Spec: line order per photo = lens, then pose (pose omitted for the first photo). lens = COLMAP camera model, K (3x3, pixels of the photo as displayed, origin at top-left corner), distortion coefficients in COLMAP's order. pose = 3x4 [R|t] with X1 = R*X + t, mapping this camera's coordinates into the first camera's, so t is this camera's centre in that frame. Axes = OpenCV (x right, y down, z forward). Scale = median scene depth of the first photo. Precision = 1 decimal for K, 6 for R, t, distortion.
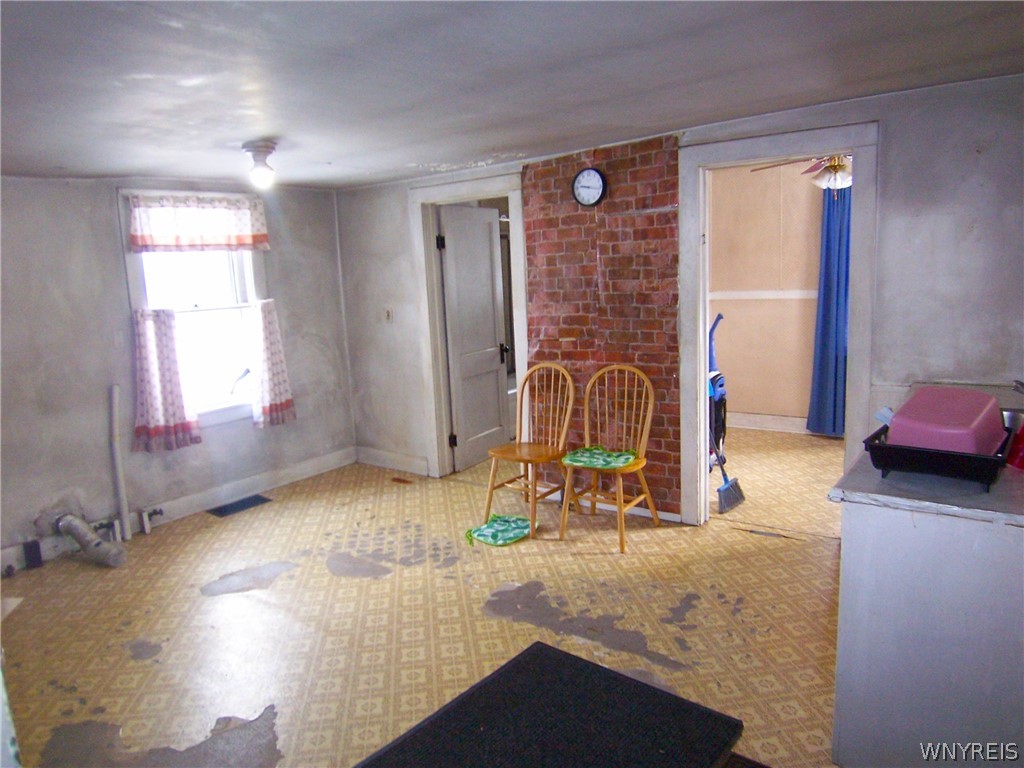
lens RADIAL K [[688.4, 0, 508.7], [0, 688.4, 386.5], [0, 0, 1]] dist [-0.018466, -0.036759]
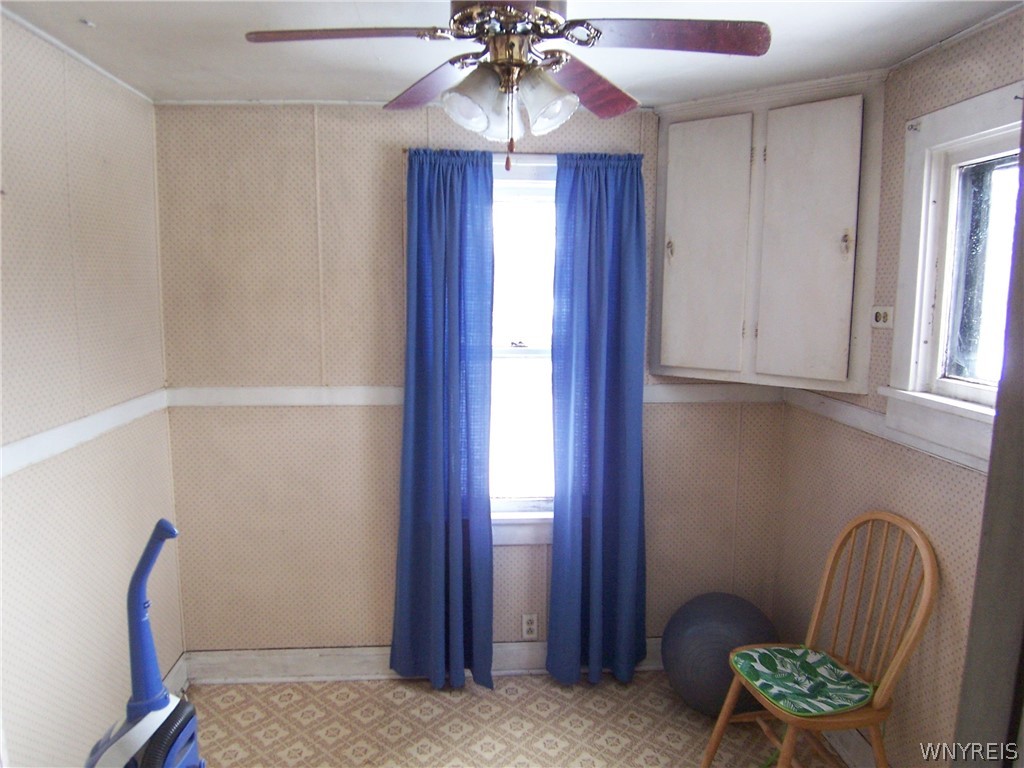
lens RADIAL K [[688.4, 0, 518.5], [0, 688.4, 378.7], [0, 0, 1]] dist [-0.018466, -0.036759]
pose [[0.754013, -0.032144, 0.656073, 0.288196], [0.068553, 0.997198, -0.029930, -0.179709], [-0.653272, 0.067543, 0.754104, 0.839347]]
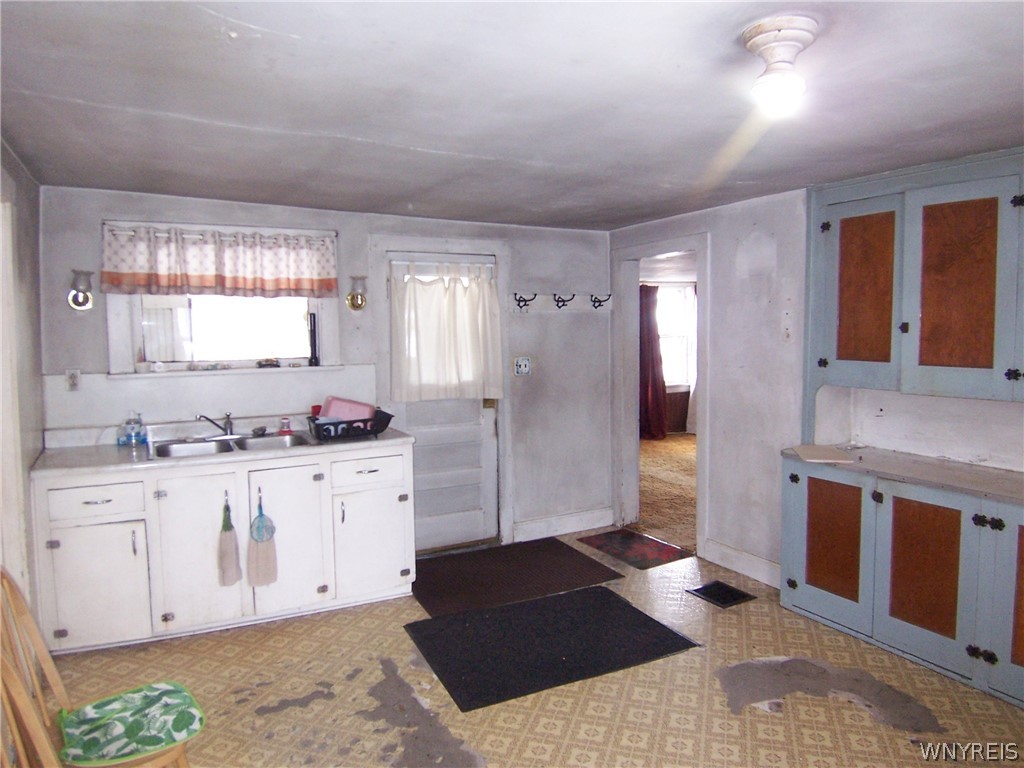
lens RADIAL K [[688.4, 0, 508.8], [0, 688.4, 378.3], [0, 0, 1]] dist [-0.018466, -0.036759]
pose [[-0.900335, 0.021618, 0.434660, -0.314458], [0.125839, 0.969033, 0.212463, -0.194658], [-0.416607, 0.245985, -0.875174, 1.216255]]
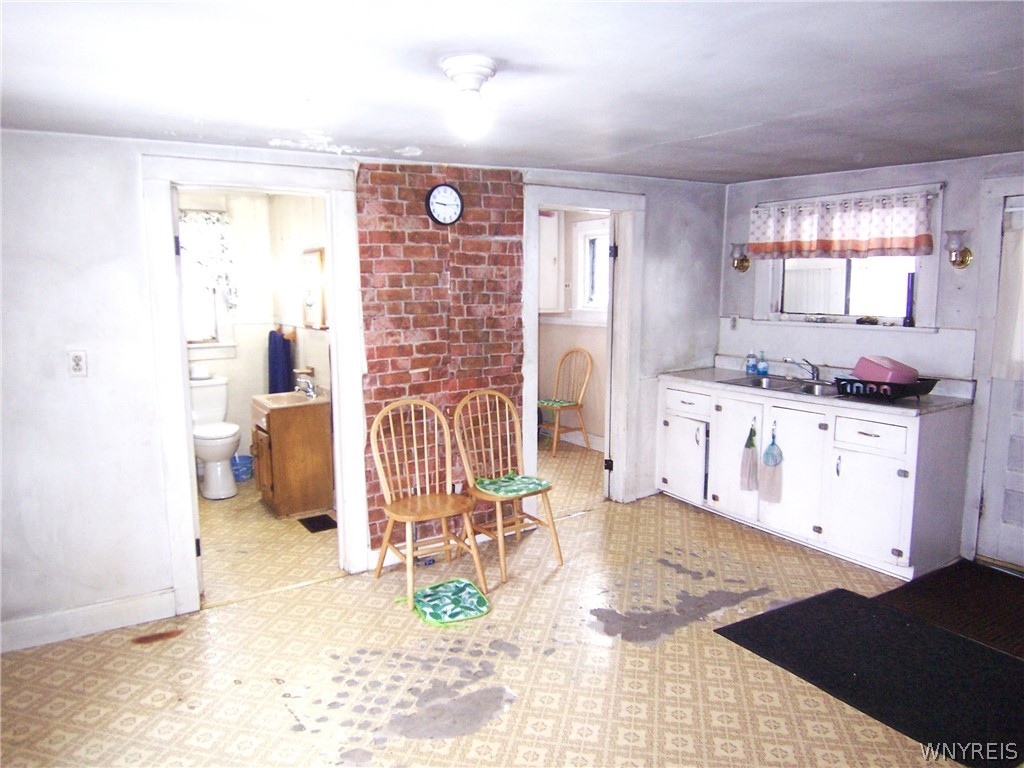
lens RADIAL K [[688.4, 0, 510.0], [0, 688.4, 383.1], [0, 0, 1]] dist [-0.018466, -0.036759]
pose [[0.352635, -0.084905, 0.931901, -0.746854], [0.151313, 0.987943, 0.032754, -0.068549], [-0.923446, 0.129459, 0.361230, 0.616818]]
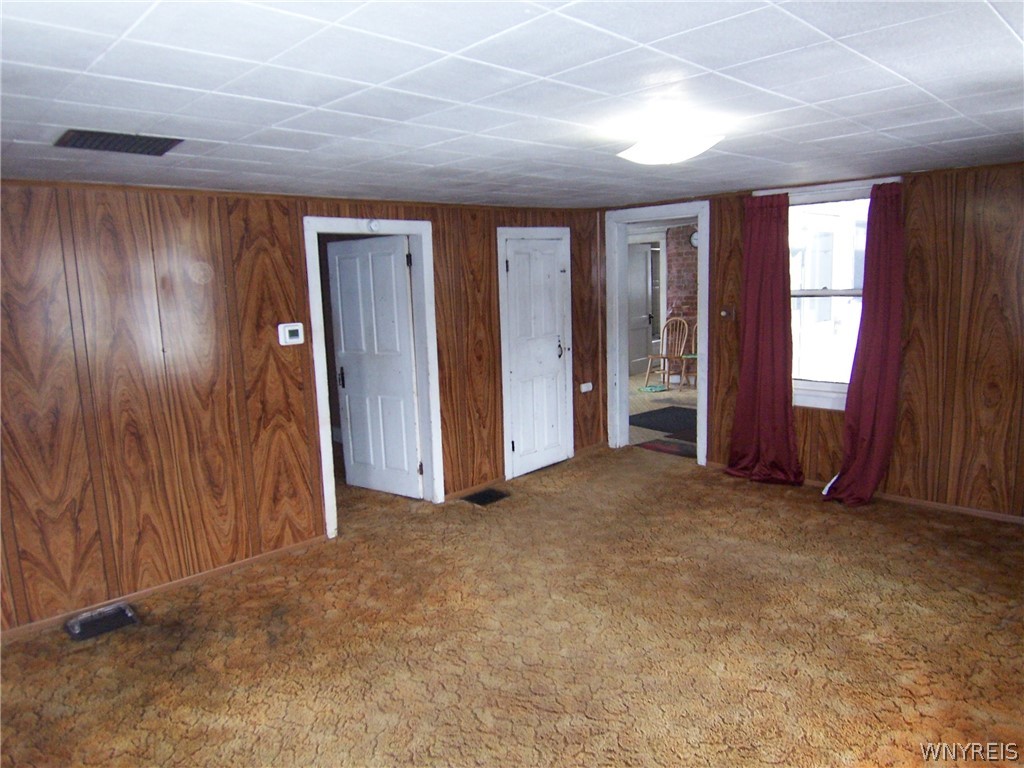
lens RADIAL K [[688.4, 0, 507.3], [0, 688.4, 384.2], [0, 0, 1]] dist [-0.018466, -0.036759]
pose [[0.987036, 0.031681, -0.157343, -0.134347], [-0.033619, 0.999388, -0.009667, 0.237620], [0.156940, 0.014832, 0.987497, -1.366565]]
